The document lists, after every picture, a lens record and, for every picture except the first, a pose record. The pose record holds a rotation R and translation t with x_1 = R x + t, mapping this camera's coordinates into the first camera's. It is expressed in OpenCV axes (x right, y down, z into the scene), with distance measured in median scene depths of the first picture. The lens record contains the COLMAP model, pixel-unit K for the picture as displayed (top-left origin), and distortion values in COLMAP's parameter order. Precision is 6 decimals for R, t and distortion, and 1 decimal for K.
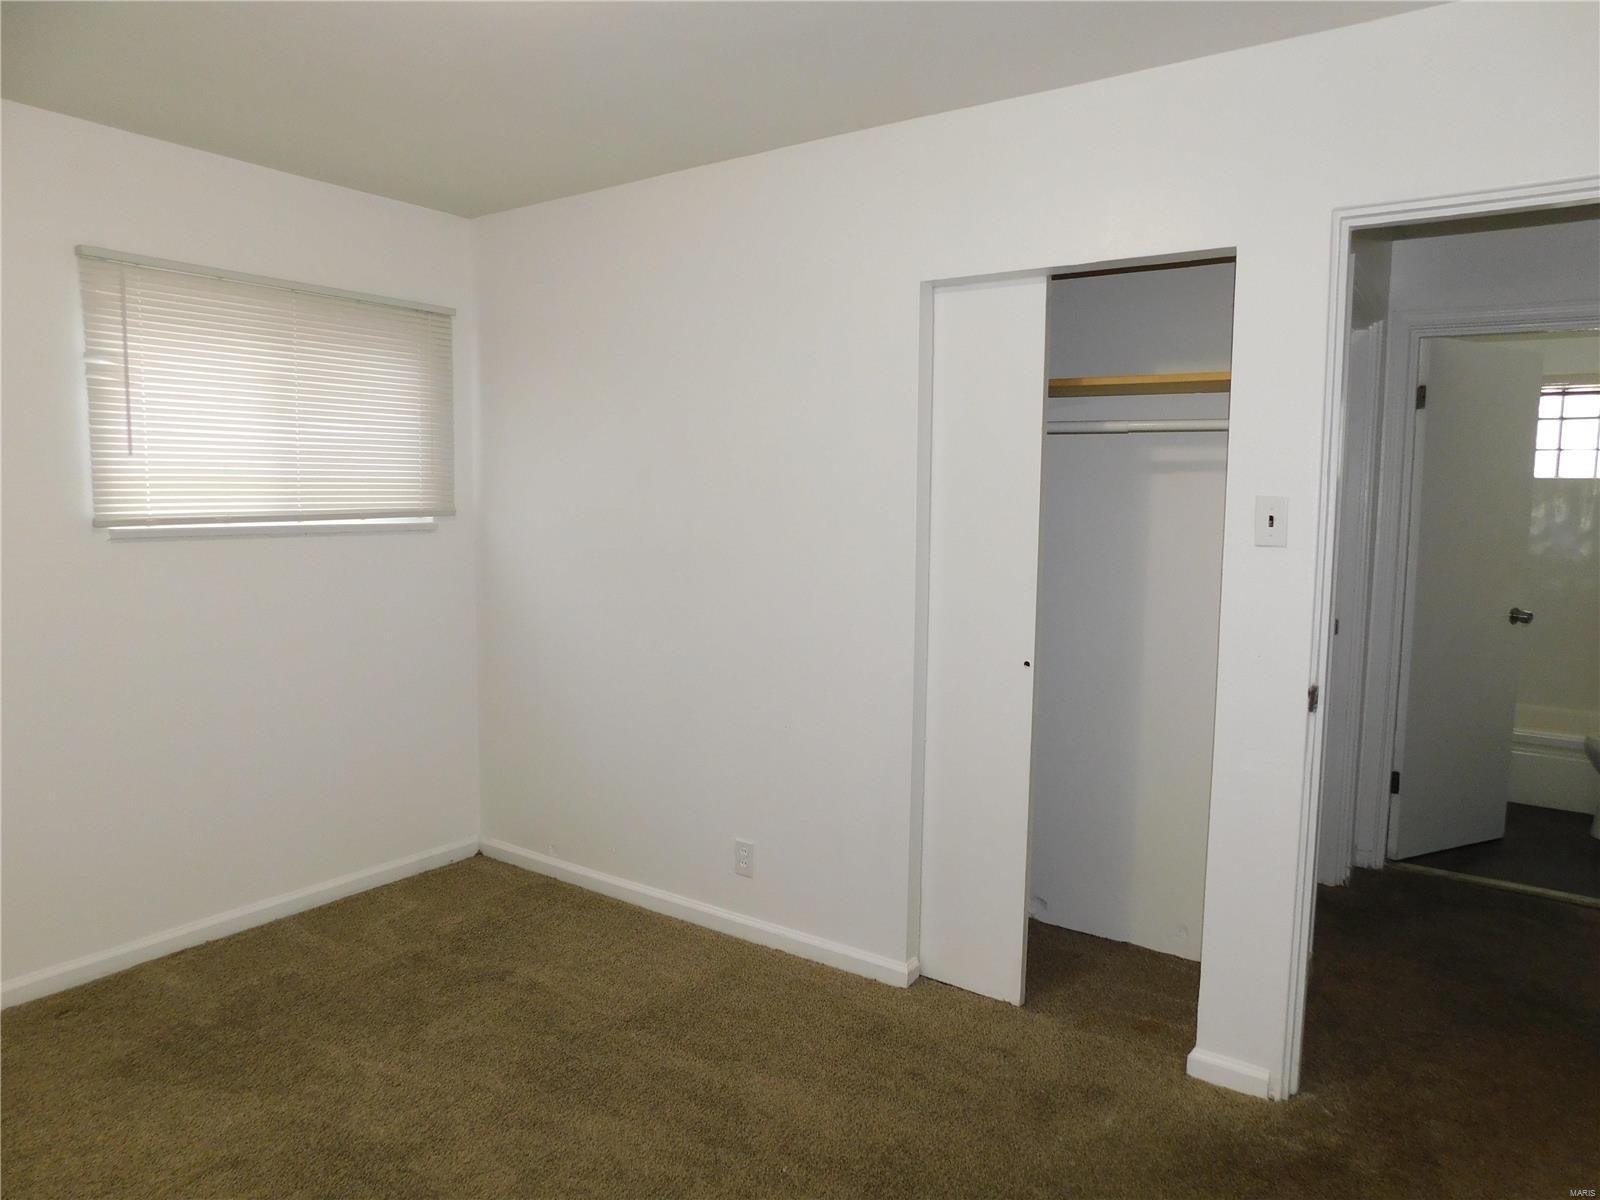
lens RADIAL K [[1070.9, 0, 800.0], [0, 1070.9, 600.0], [0, 0, 1]] dist [-0.003011, 0.000901]
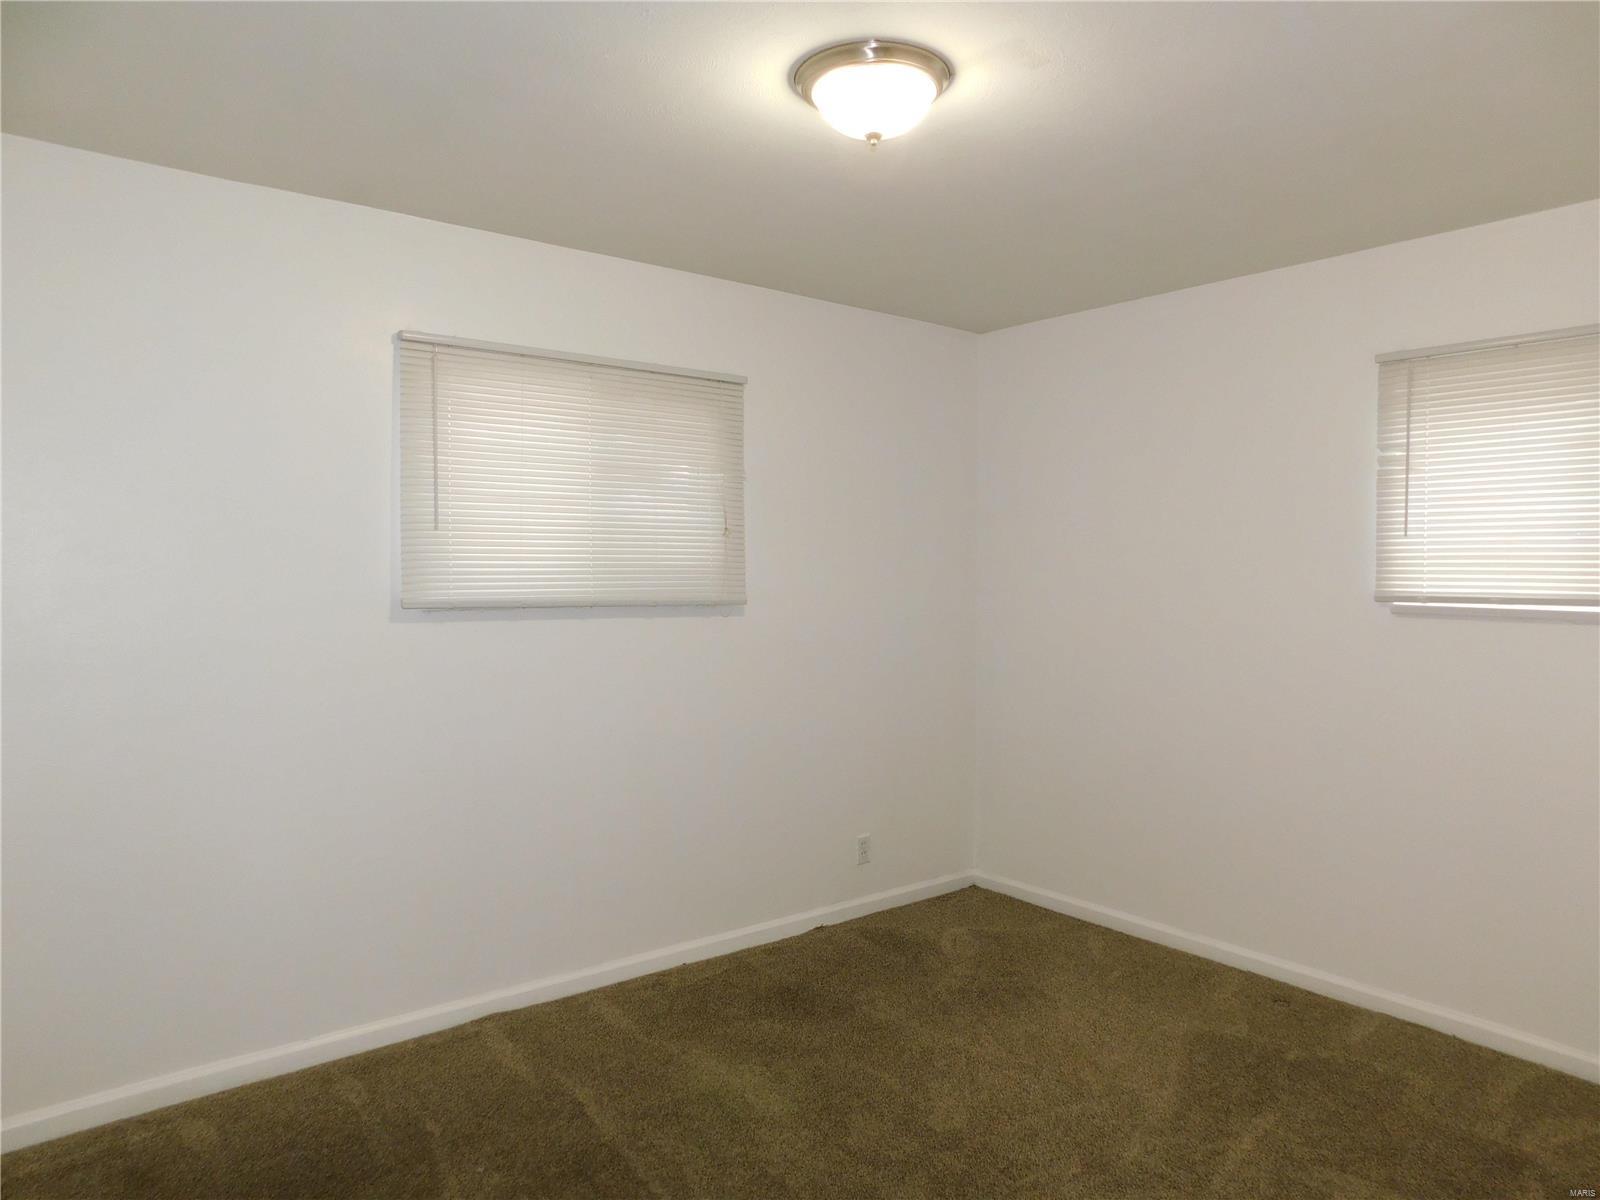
lens RADIAL K [[1070.9, 0, 800.0], [0, 1070.9, 600.0], [0, 0, 1]] dist [-0.003011, 0.000901]
pose [[-0.276552, 0.025940, -0.960649, 0.578395], [-0.106444, 0.992658, 0.057447, -0.069164], [0.955086, 0.118142, -0.271760, 0.721051]]
